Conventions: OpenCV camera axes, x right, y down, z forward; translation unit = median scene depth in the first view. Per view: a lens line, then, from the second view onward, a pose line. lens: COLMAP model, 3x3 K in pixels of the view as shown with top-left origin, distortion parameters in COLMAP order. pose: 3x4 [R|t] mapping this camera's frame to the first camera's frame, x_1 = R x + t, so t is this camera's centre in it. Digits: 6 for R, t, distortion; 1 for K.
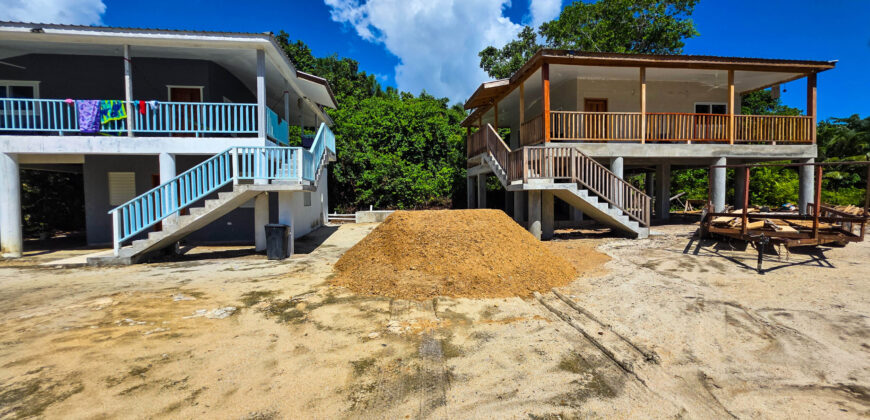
lens RADIAL K [[349.9, 0, 436.8], [0, 349.9, 209.3], [0, 0, 1]] dist [0.001211, -0.000047]
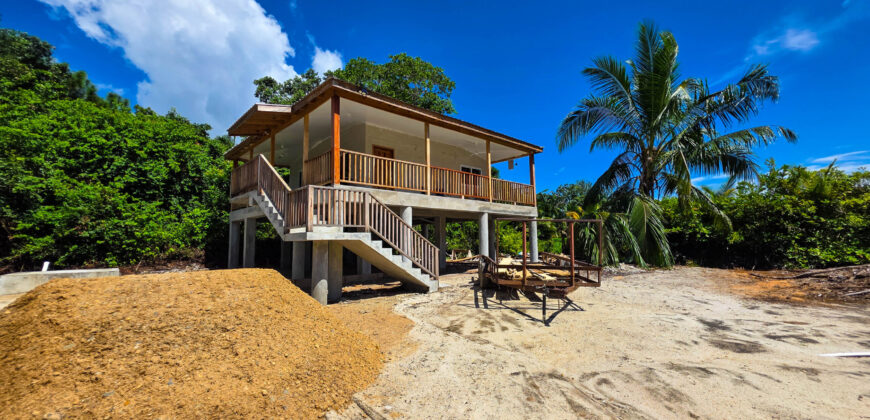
lens RADIAL K [[349.9, 0, 436.8], [0, 349.9, 209.3], [0, 0, 1]] dist [0.001211, -0.000047]
pose [[0.819524, 0.057565, 0.570147, 0.031908], [0.021990, 0.991050, -0.131669, -0.012522], [-0.572623, 0.120443, 0.810923, 0.164763]]
